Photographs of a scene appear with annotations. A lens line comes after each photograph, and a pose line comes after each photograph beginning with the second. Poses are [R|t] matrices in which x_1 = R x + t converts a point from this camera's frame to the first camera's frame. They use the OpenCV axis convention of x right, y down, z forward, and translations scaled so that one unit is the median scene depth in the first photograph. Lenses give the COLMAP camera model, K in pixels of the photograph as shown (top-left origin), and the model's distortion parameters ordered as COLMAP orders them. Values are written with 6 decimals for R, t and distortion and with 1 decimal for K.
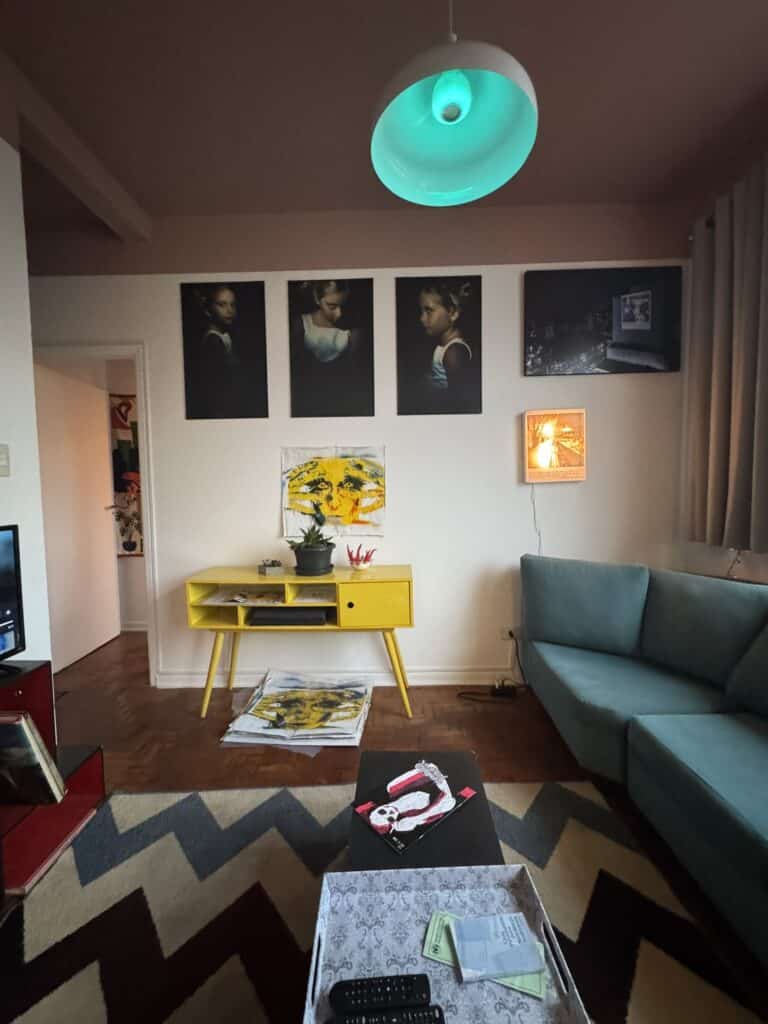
lens RADIAL K [[408.4, 0, 384.0], [0, 408.4, 510.3], [0, 0, 1]] dist [-0.001794, 0.000313]
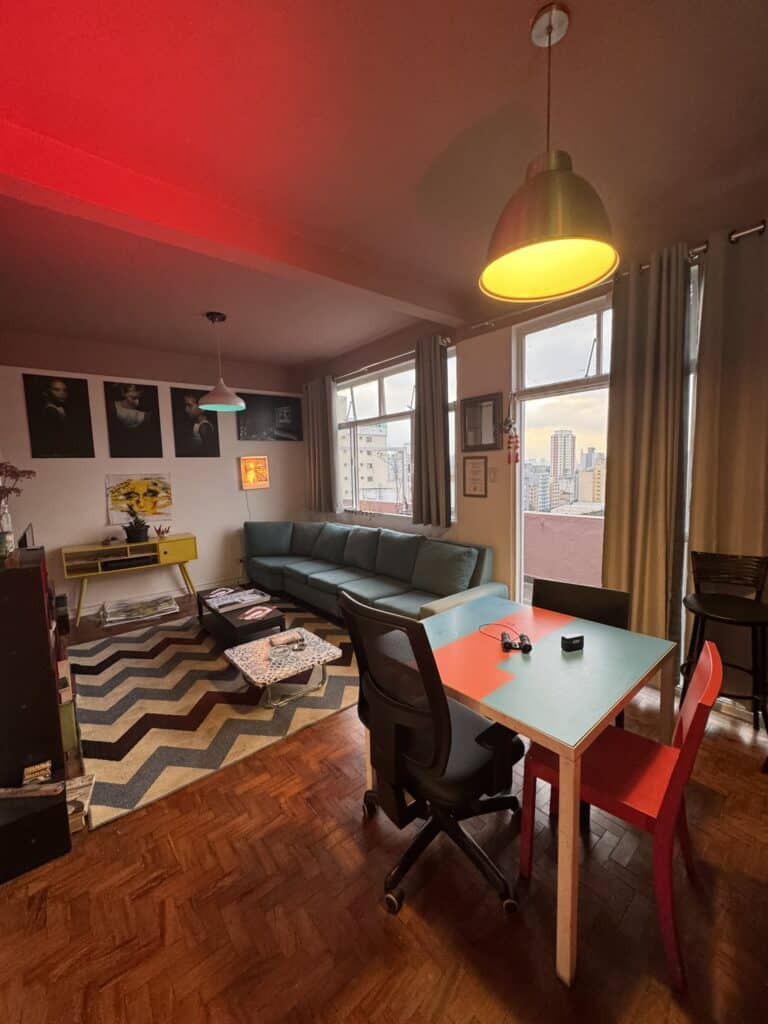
lens RADIAL K [[408.4, 0, 384.0], [0, 408.4, 510.3], [0, 0, 1]] dist [-0.001794, 0.000313]
pose [[0.768409, -0.071530, 0.635949, -0.469262], [0.050905, 0.997417, 0.050679, -0.028943], [-0.637932, -0.006569, 0.770065, -1.158570]]
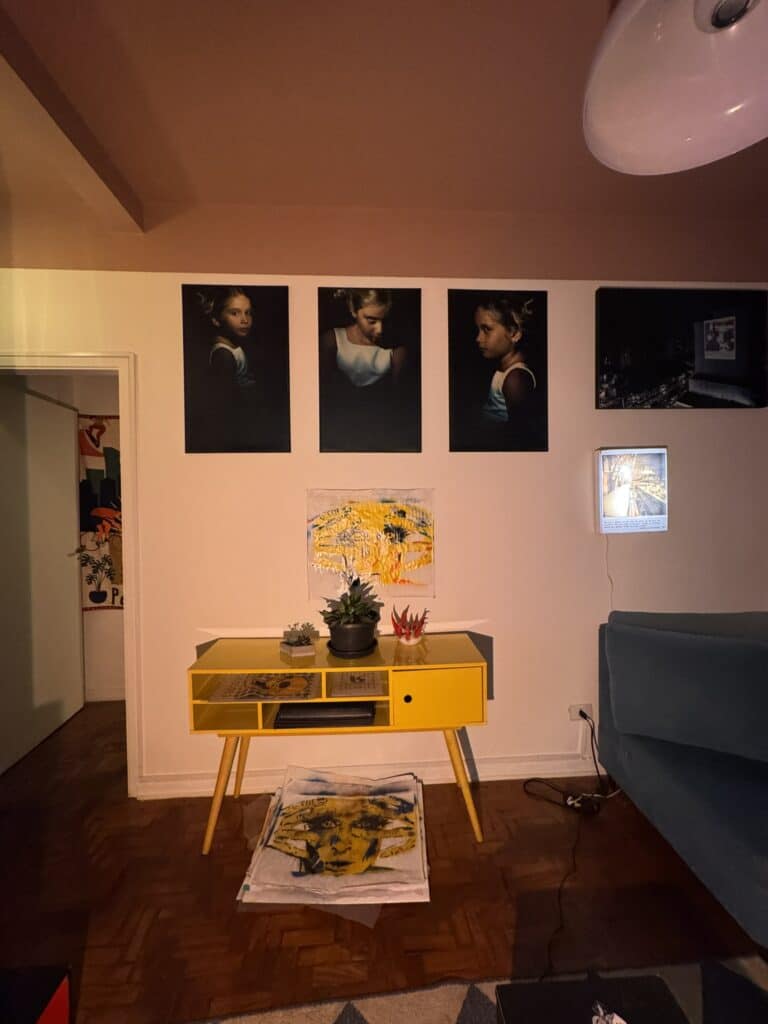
lens RADIAL K [[408.4, 0, 384.0], [0, 408.4, 510.3], [0, 0, 1]] dist [-0.001794, 0.000313]
pose [[0.997236, 0.004104, 0.074185, -0.162070], [-0.001184, 0.999224, -0.039364, -0.082897], [-0.074289, 0.039168, 0.996467, 0.190932]]
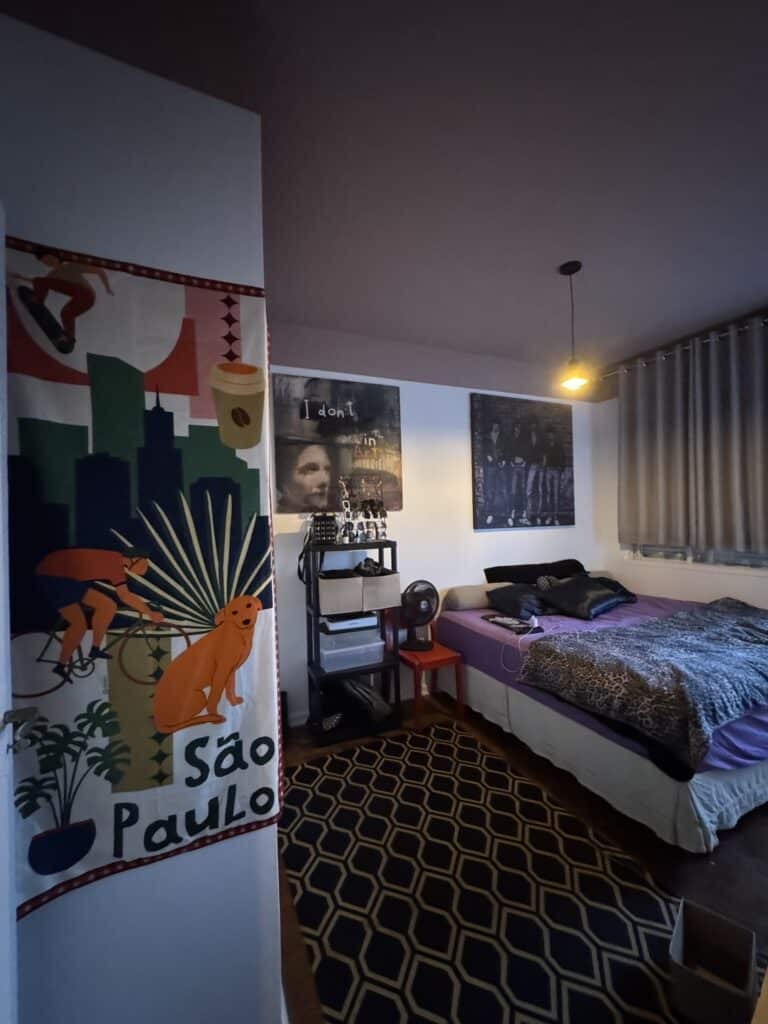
lens RADIAL K [[408.4, 0, 384.0], [0, 408.4, 510.3], [0, 0, 1]] dist [-0.001794, 0.000313]
pose [[0.911530, 0.000494, 0.411234, -0.820330], [0.030178, 0.997223, -0.068089, -0.139455], [-0.410125, 0.074476, 0.908983, 1.021939]]
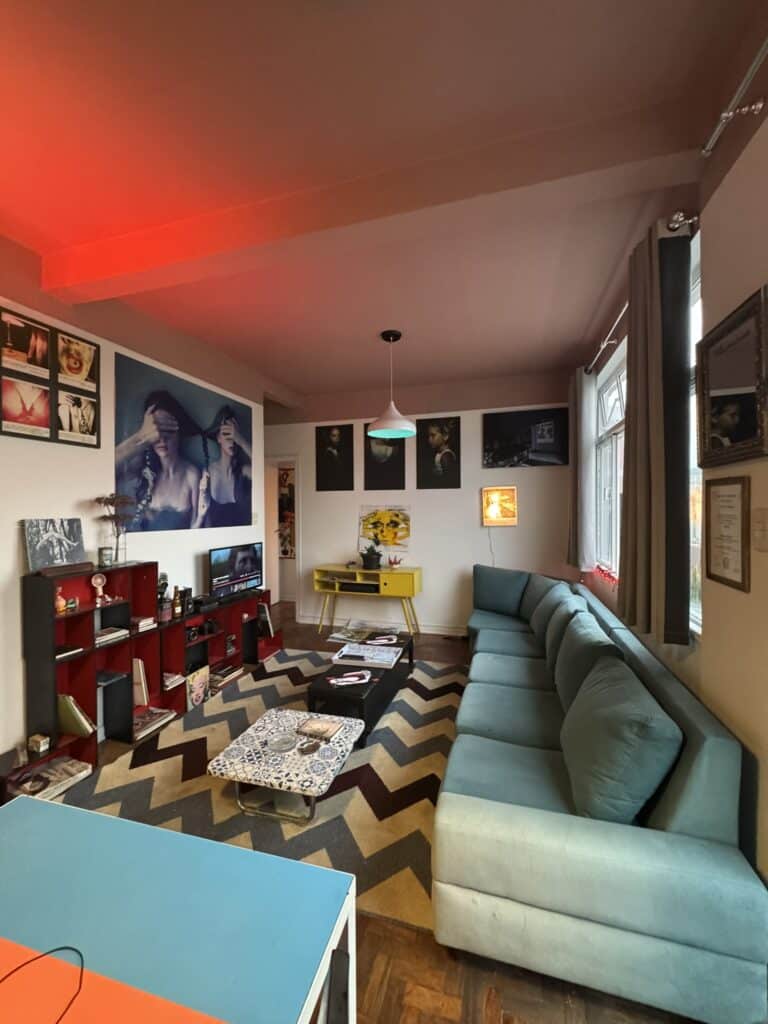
lens RADIAL K [[408.4, 0, 384.0], [0, 408.4, 510.3], [0, 0, 1]] dist [-0.001794, 0.000313]
pose [[0.960210, 0.011445, -0.279045, 0.430700], [-0.023472, 0.998932, -0.039798, -0.054067], [0.278291, 0.044764, 0.959453, -0.899254]]
